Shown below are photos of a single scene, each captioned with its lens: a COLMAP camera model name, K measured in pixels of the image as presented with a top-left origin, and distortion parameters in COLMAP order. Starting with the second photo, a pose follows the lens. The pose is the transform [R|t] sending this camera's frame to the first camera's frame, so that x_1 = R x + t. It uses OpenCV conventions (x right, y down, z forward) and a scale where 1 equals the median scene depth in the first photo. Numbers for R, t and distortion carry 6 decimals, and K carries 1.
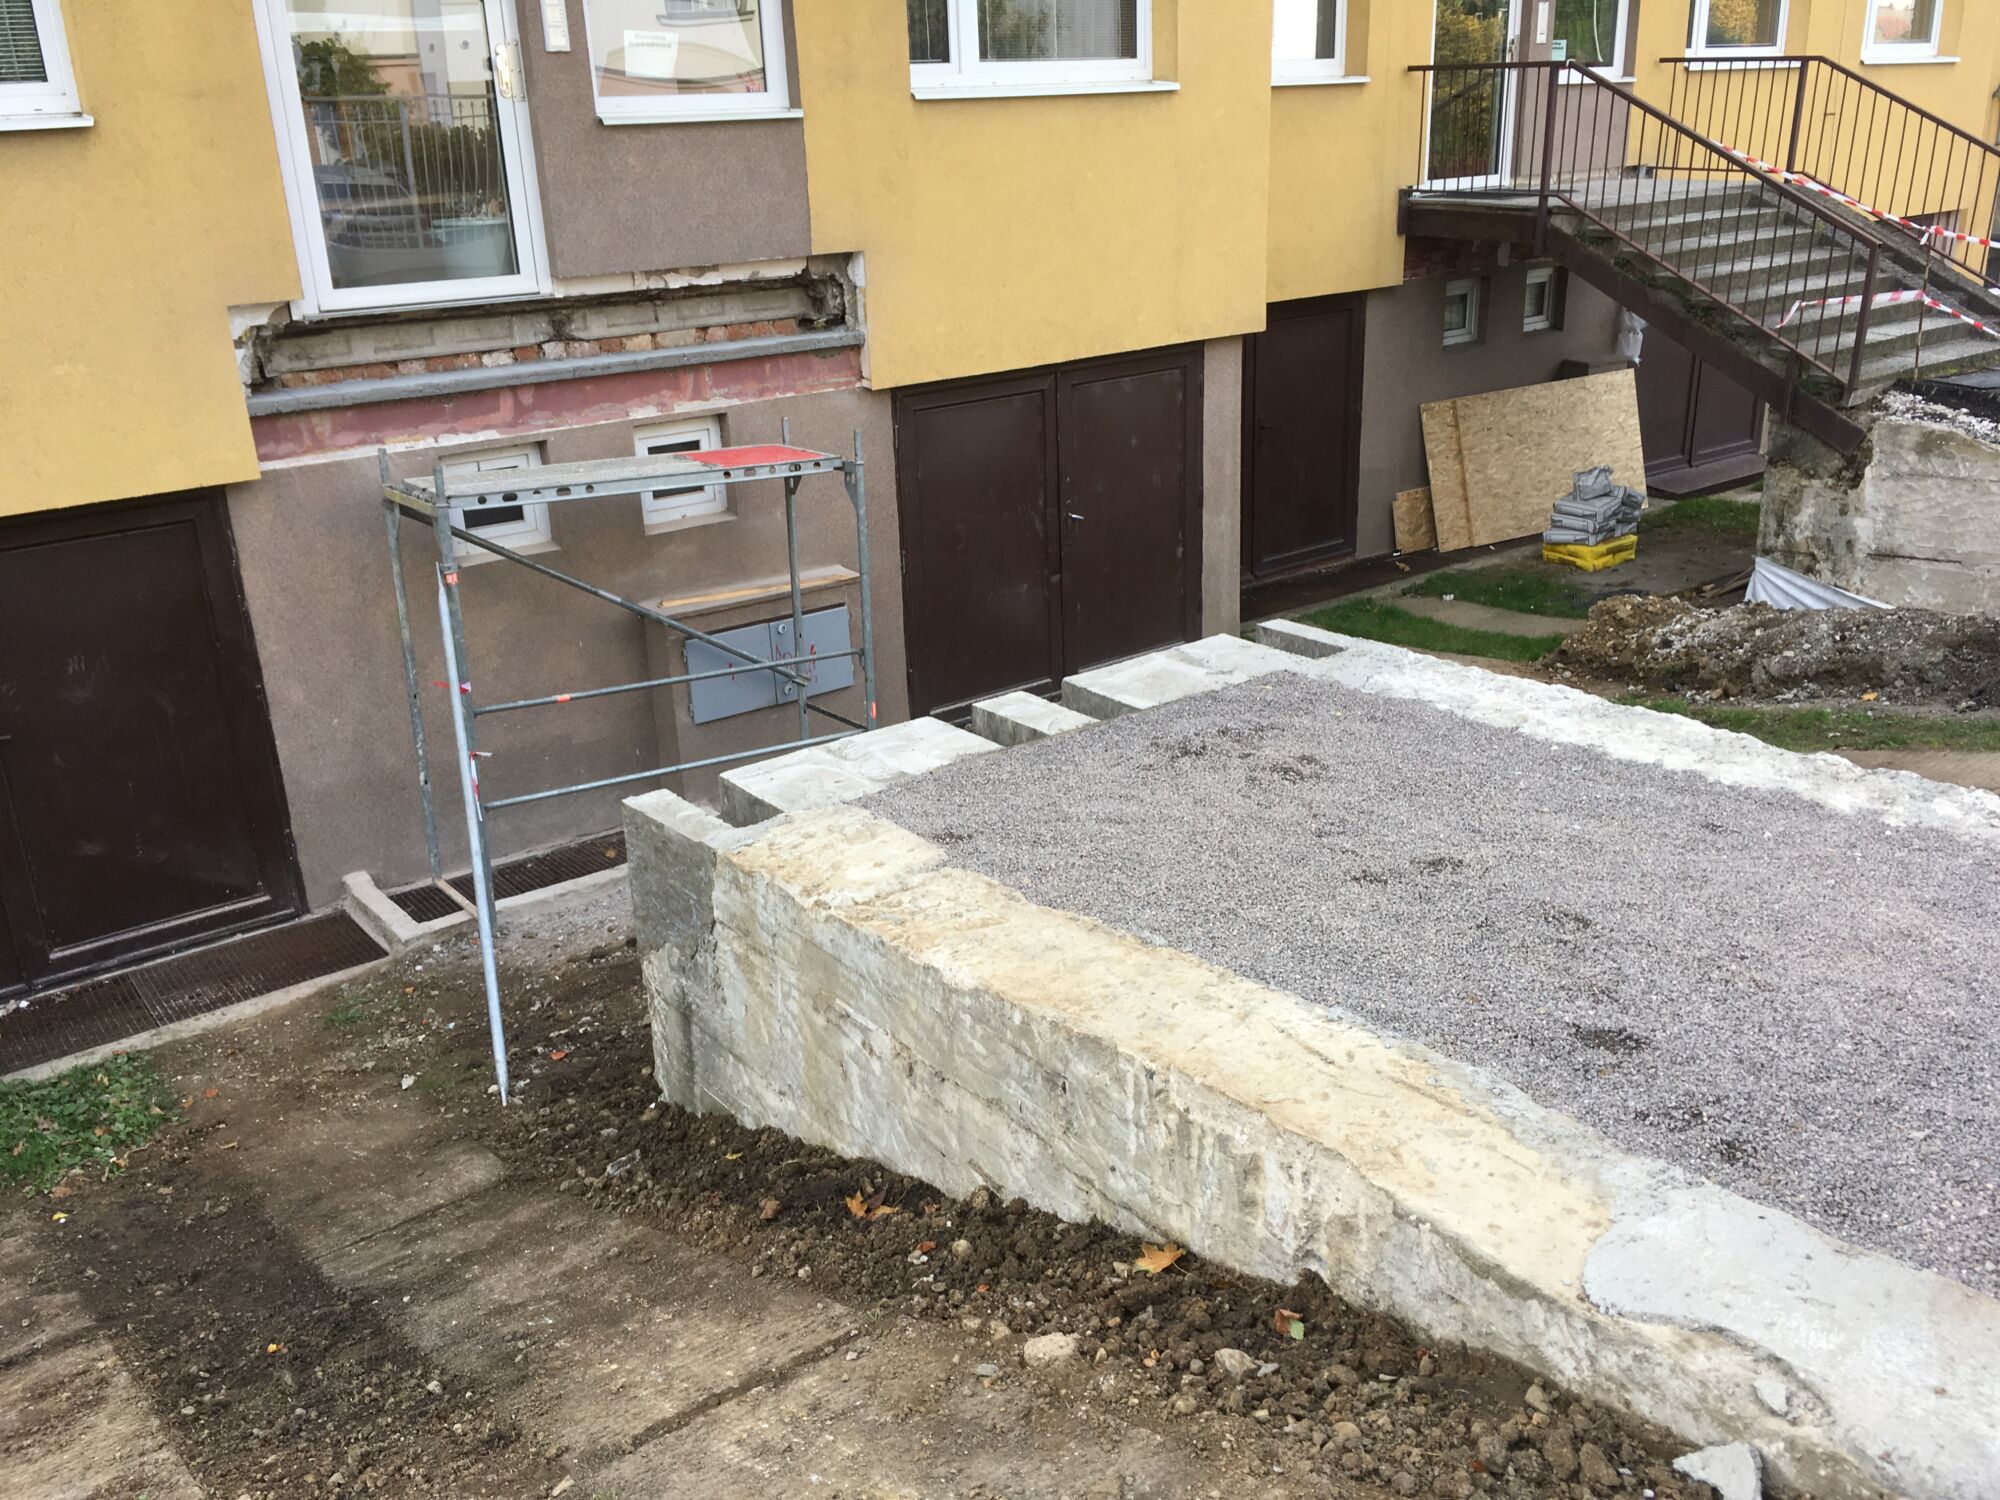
lens RADIAL K [[1716.6, 0, 990.0], [0, 1716.6, 760.1], [0, 0, 1]] dist [0.074536, -0.104022]
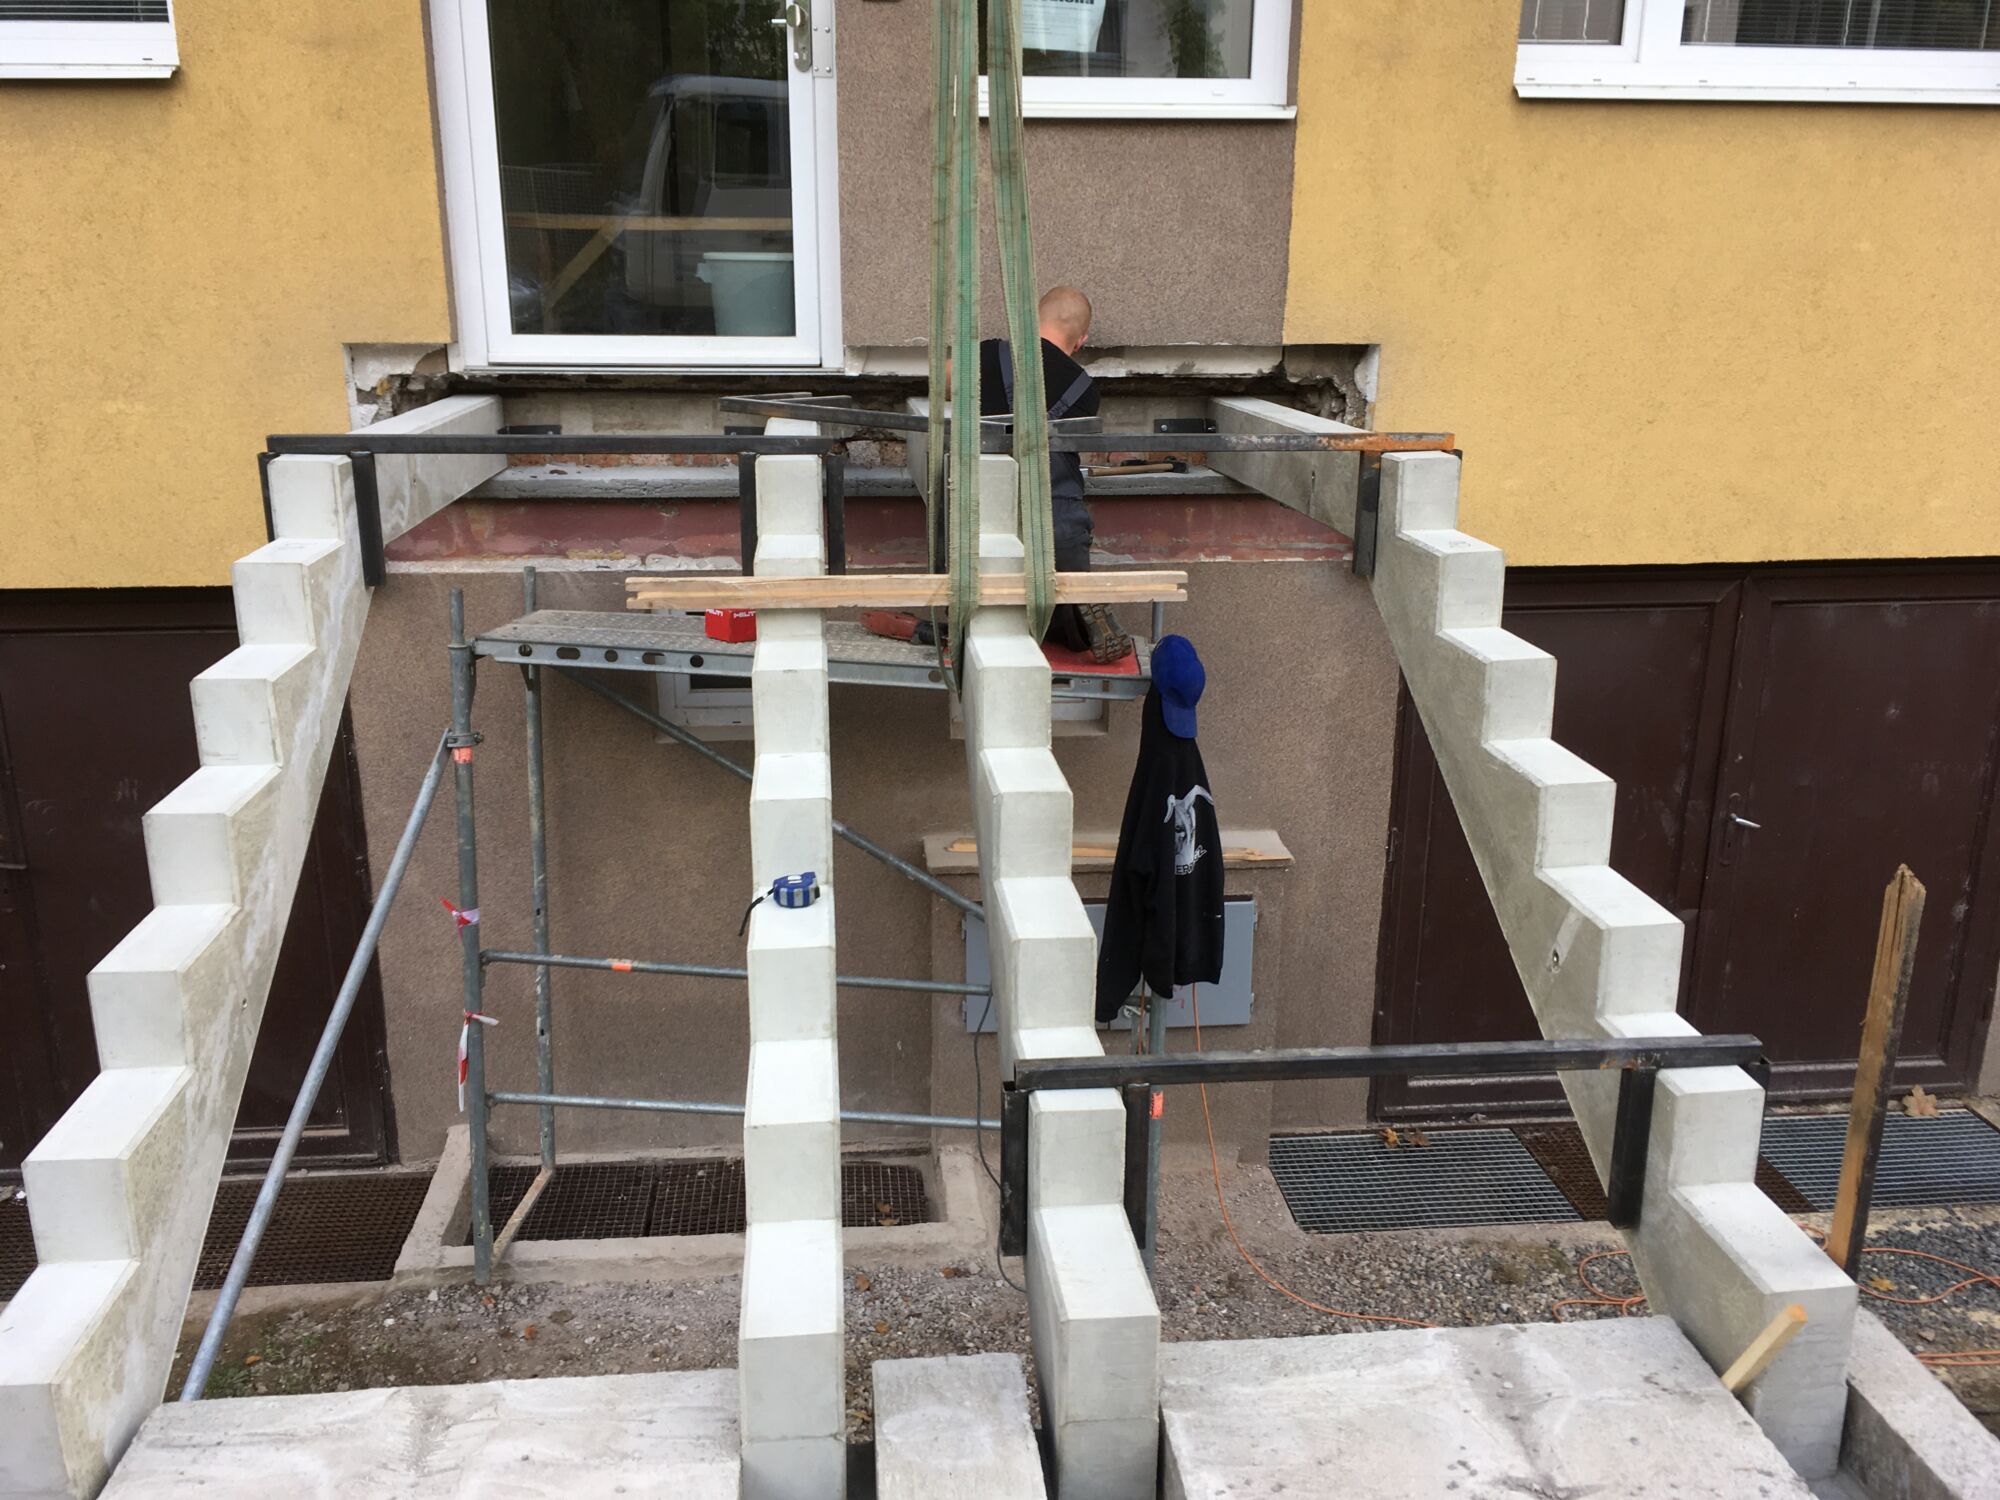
lens RADIAL K [[1661.4, 0, 1005.4], [0, 1661.4, 760.0], [0, 0, 1]] dist [0.055584, -0.065399]
pose [[0.849502, 0.193241, -0.490922, 0.131889], [-0.219895, 0.975517, 0.003481, -0.128108], [0.479576, 0.104994, 0.871196, 0.449953]]
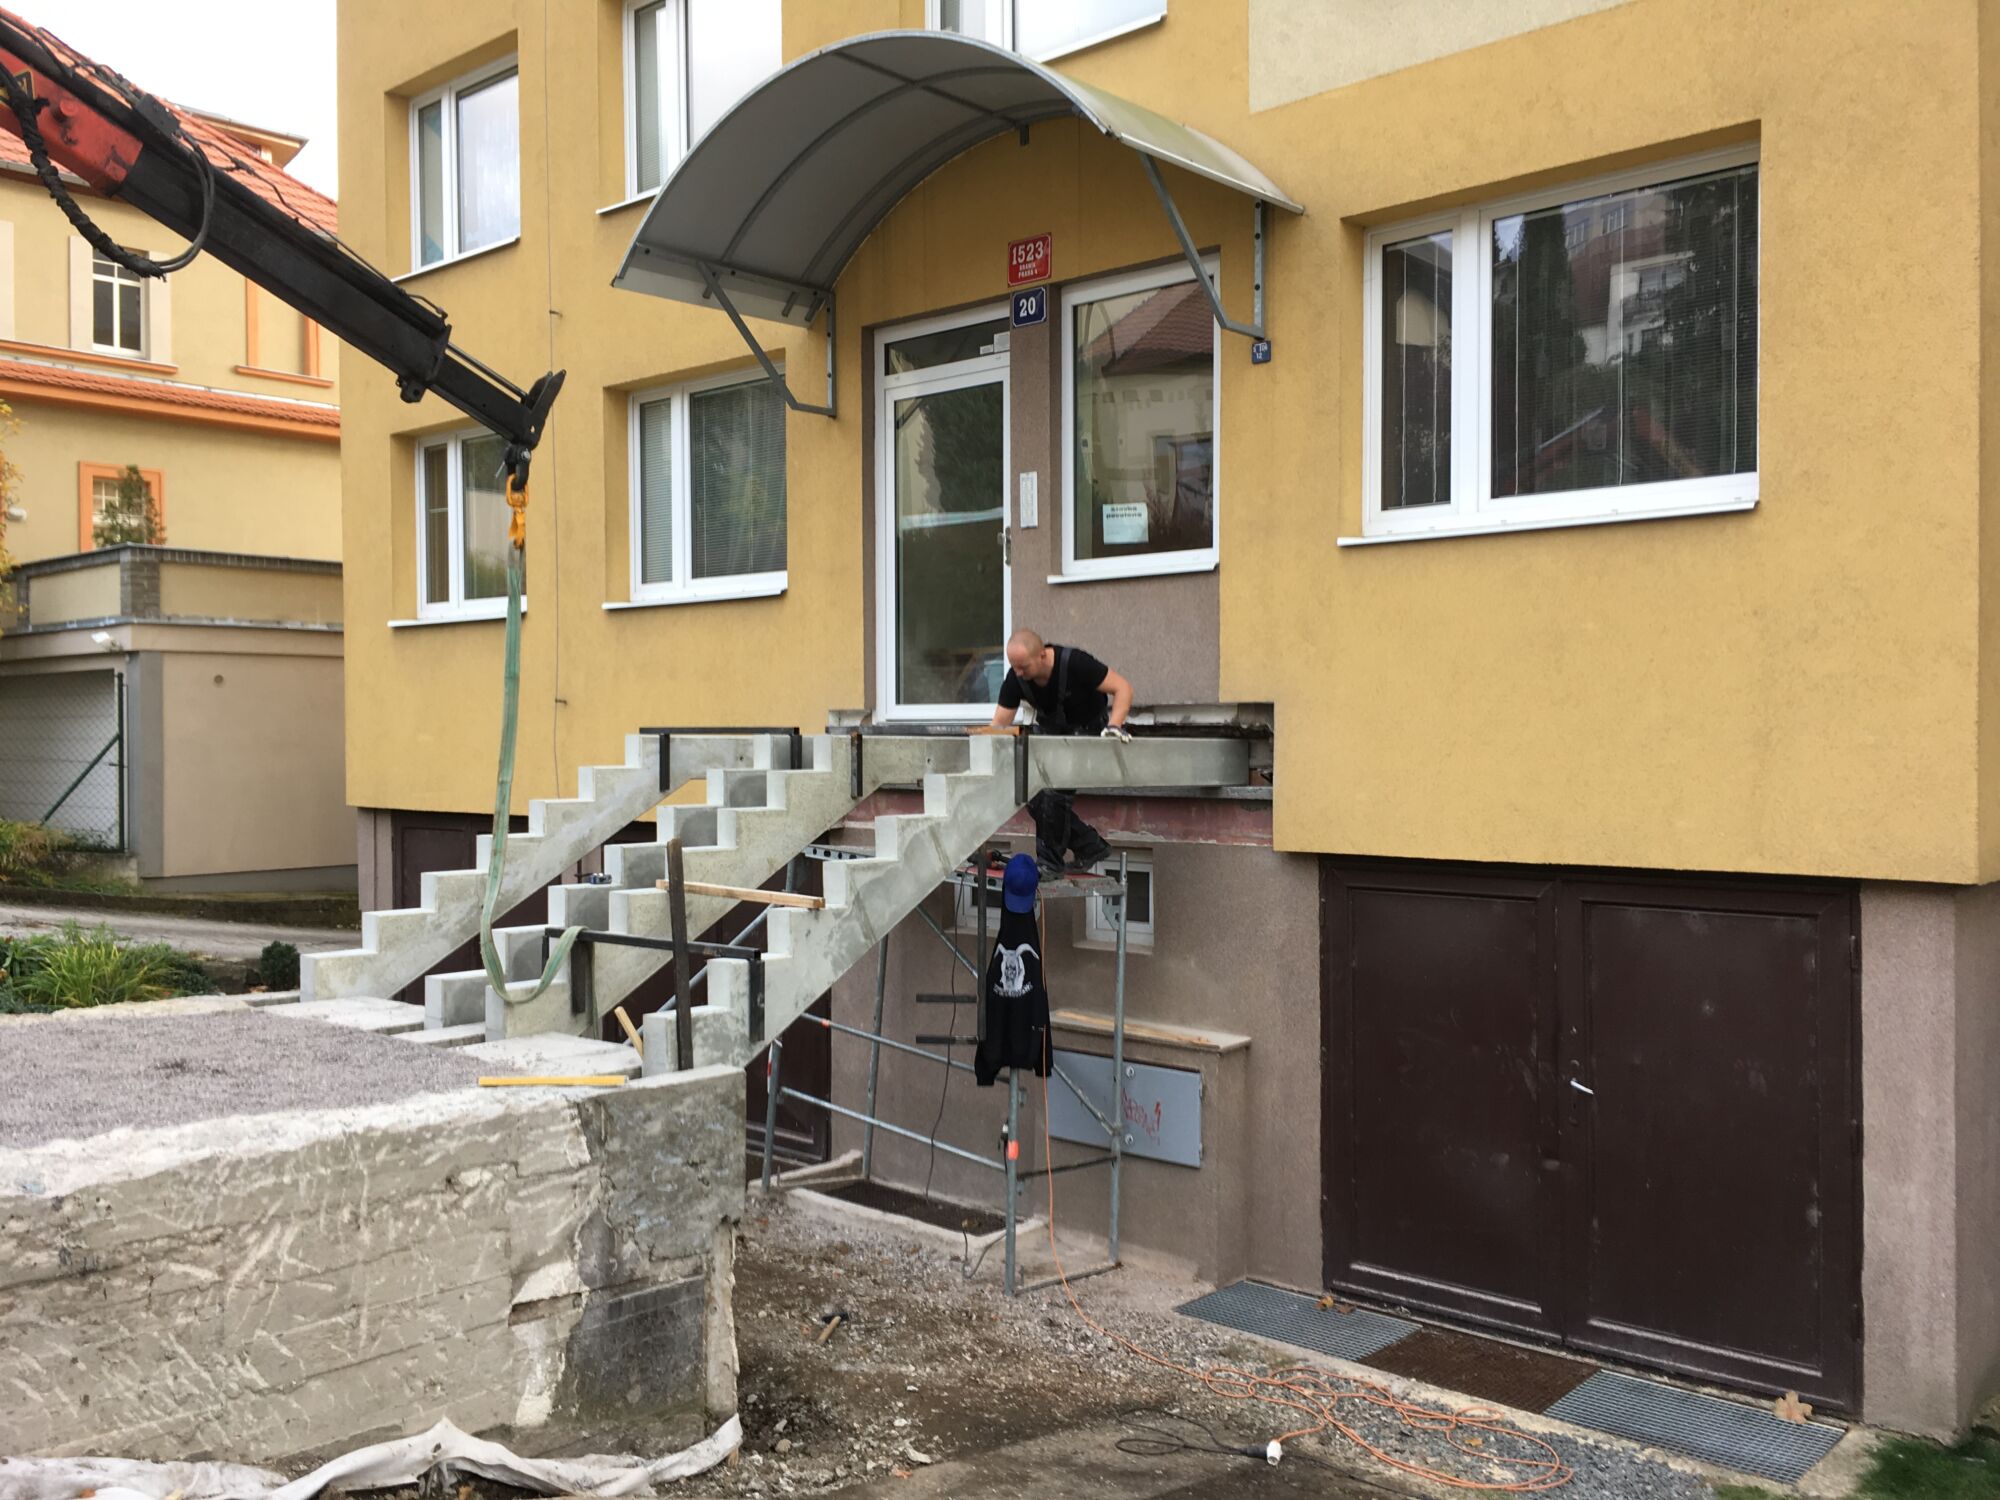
lens RADIAL K [[1731.5, 0, 1000.0], [0, 1731.5, 750.0], [0, 0, 1]] dist [0.075014, -0.102191]
pose [[0.189628, 0.050489, -0.980557, 0.817313], [-0.345613, 0.938194, -0.018530, -0.206121], [0.919017, 0.342407, 0.195358, 0.703719]]
